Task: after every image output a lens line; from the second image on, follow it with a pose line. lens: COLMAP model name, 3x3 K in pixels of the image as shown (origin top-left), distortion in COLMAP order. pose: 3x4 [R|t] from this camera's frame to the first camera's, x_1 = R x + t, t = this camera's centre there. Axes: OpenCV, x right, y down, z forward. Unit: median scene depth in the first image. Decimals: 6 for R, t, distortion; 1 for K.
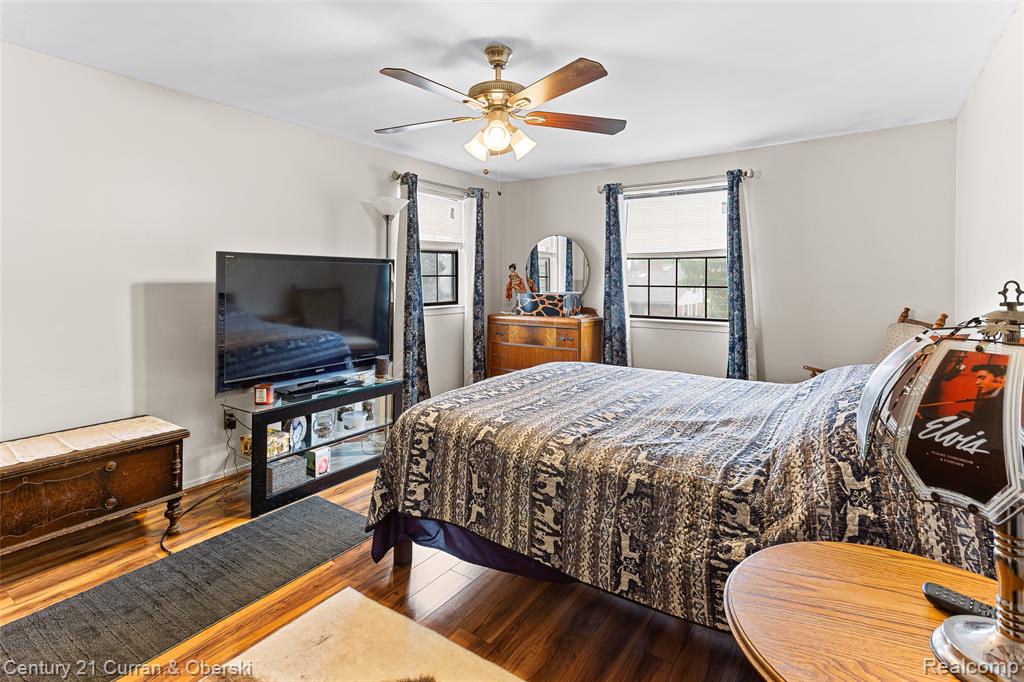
lens RADIAL K [[510.3, 0, 509.3], [0, 510.3, 272.6], [0, 0, 1]] dist [0.012003, 0.000039]
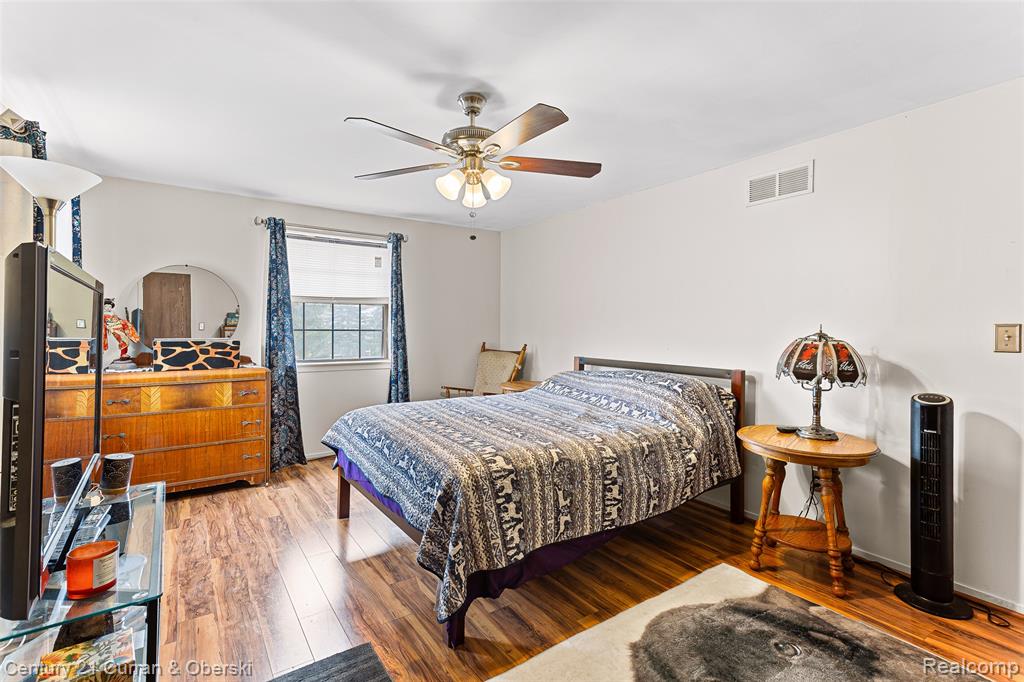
lens RADIAL K [[484.8, 0, 507.5], [0, 484.8, 324.1], [0, 0, 1]] dist [0.012634, 0.006395]
pose [[0.339555, 0.005644, 0.940569, -0.555620], [-0.016516, 0.999864, -0.000037, 0.010002], [-0.940441, -0.015521, 0.339602, 0.364323]]
